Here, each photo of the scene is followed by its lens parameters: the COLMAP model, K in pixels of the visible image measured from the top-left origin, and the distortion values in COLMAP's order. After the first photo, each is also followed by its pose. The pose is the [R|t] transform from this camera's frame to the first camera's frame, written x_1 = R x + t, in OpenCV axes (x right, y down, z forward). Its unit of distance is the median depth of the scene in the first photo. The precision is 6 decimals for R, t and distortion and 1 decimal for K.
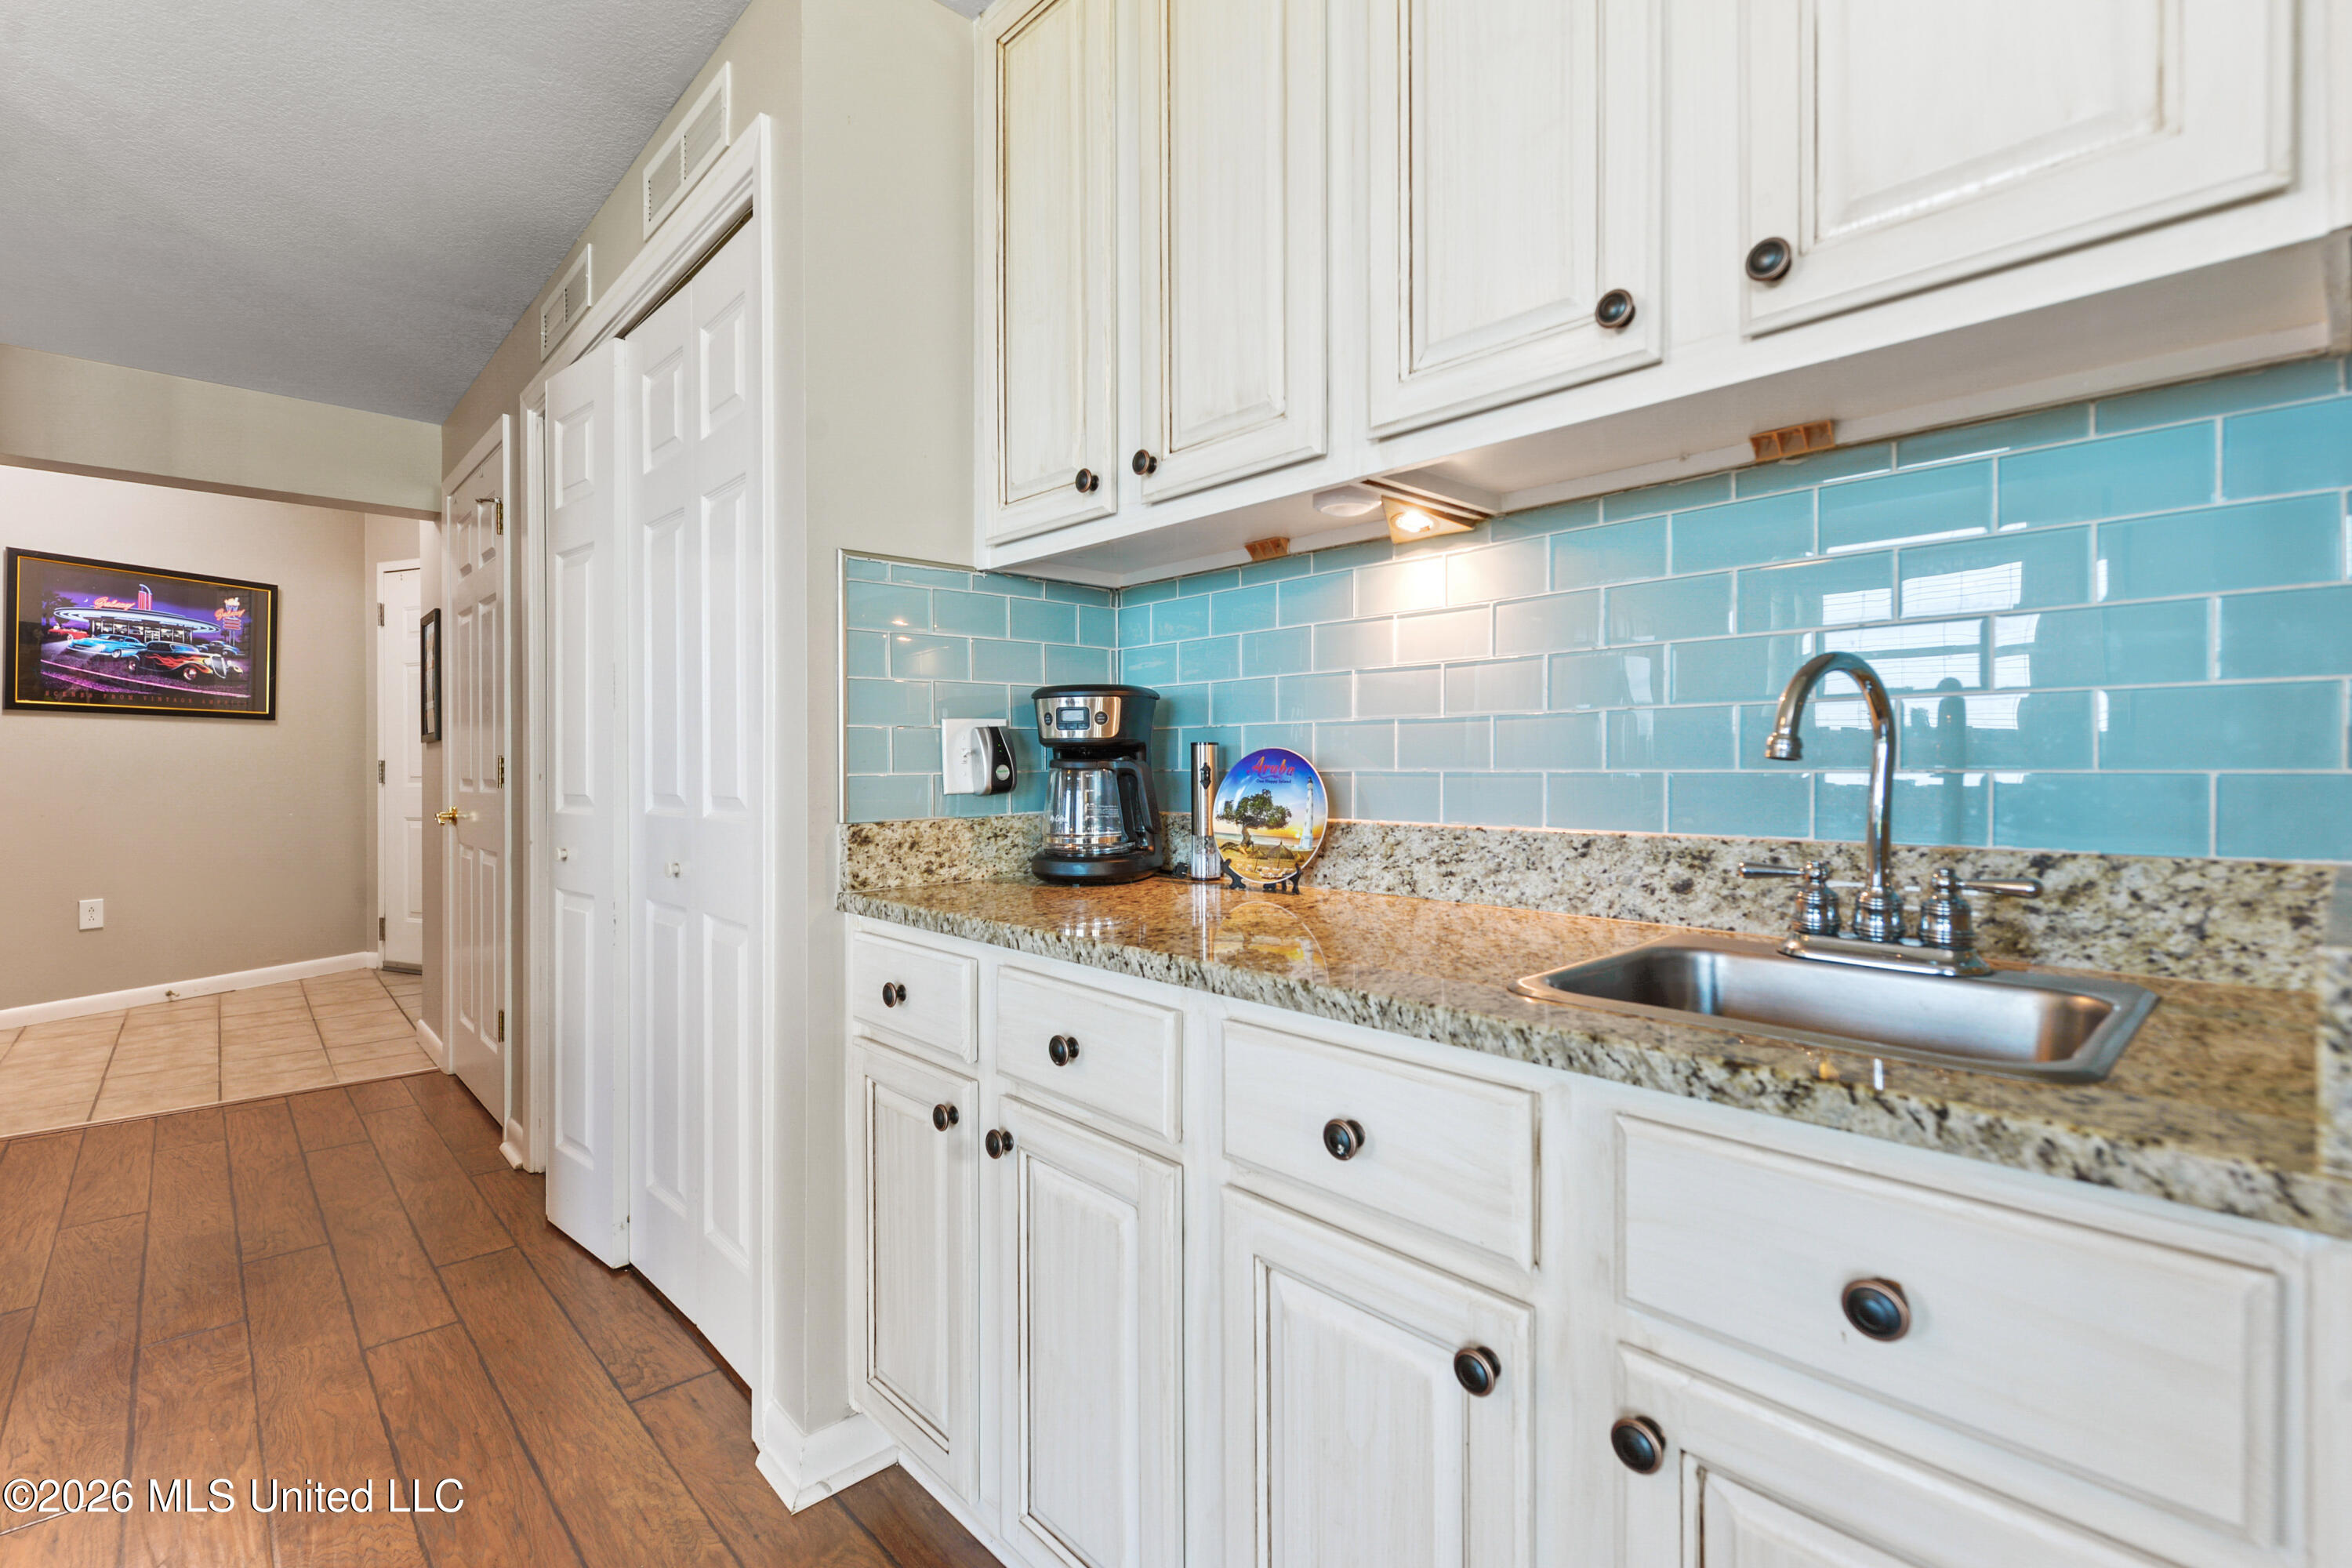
lens RADIAL K [[1055.1, 0, 1160.3], [0, 1055.1, 772.4], [0, 0, 1]] dist [-0.000138, 0.000437]
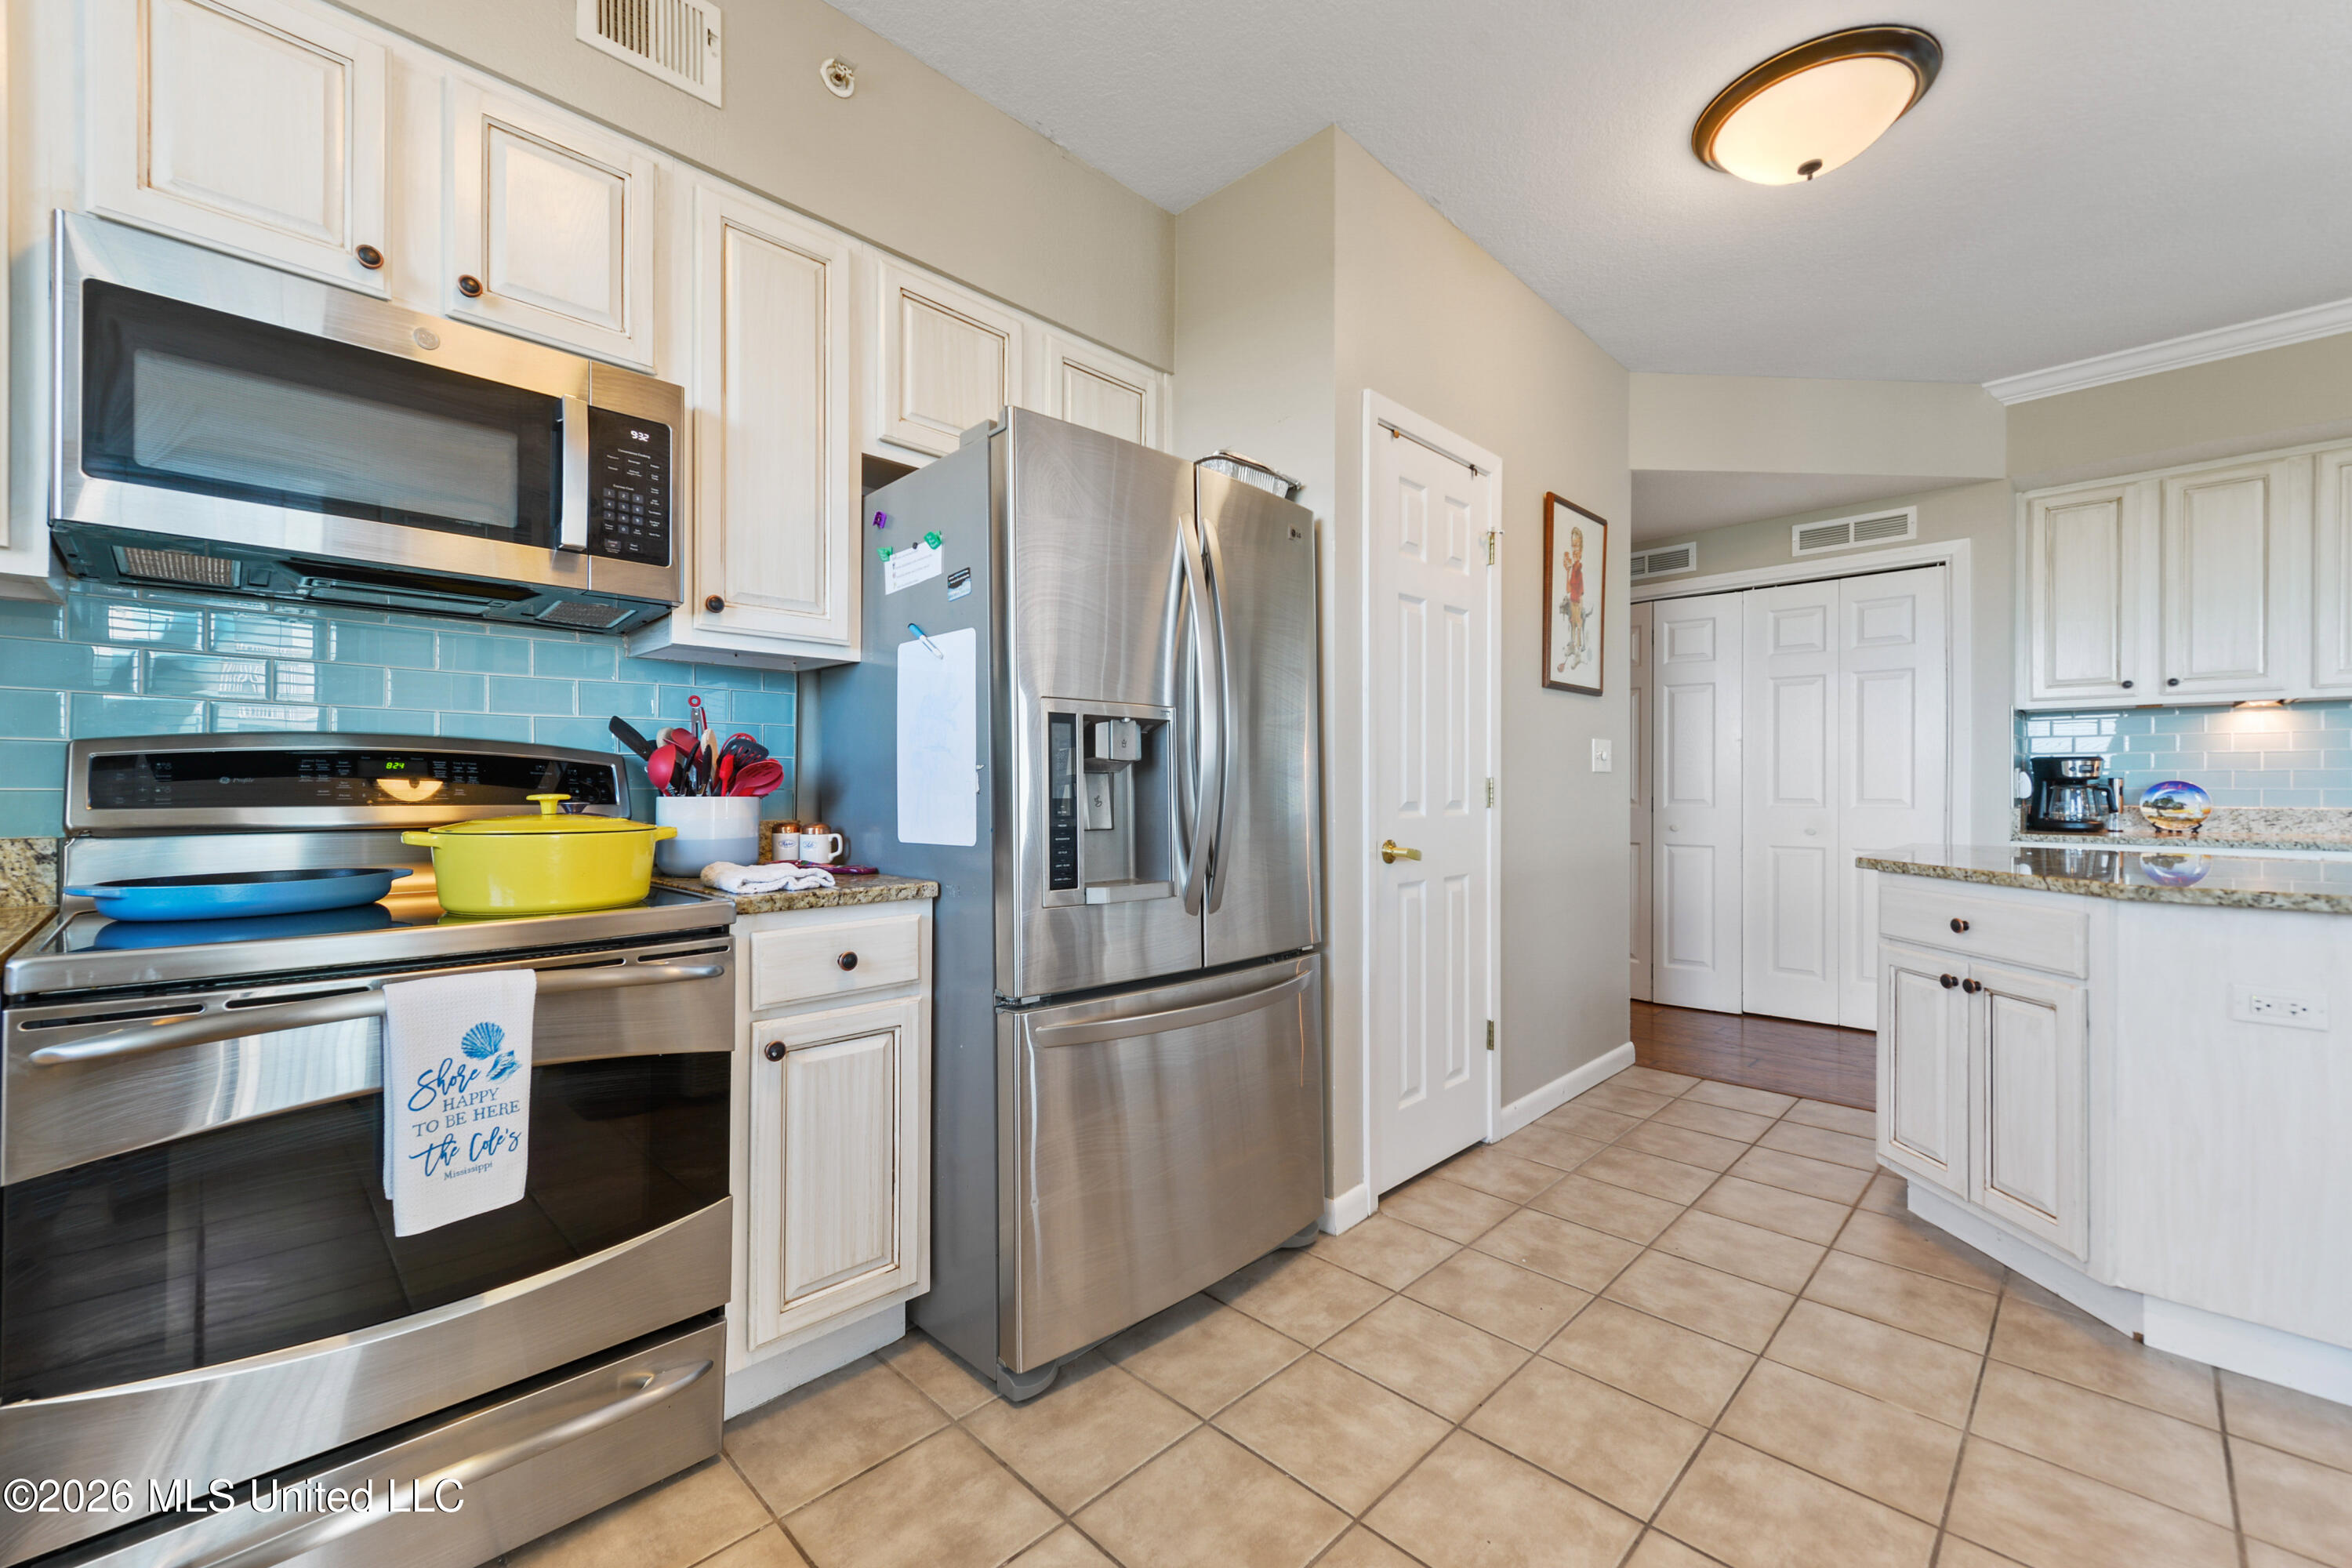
lens RADIAL K [[954.5, 0, 1173.9], [0, 954.5, 787.9], [0, 0, 1]] dist [-0.000050, 0.000637]
pose [[0.997879, 0.003003, 0.065026, -2.614370], [-0.002937, 0.999995, -0.001111, 0.007322], [-0.065029, 0.000918, 0.997883, -1.264495]]
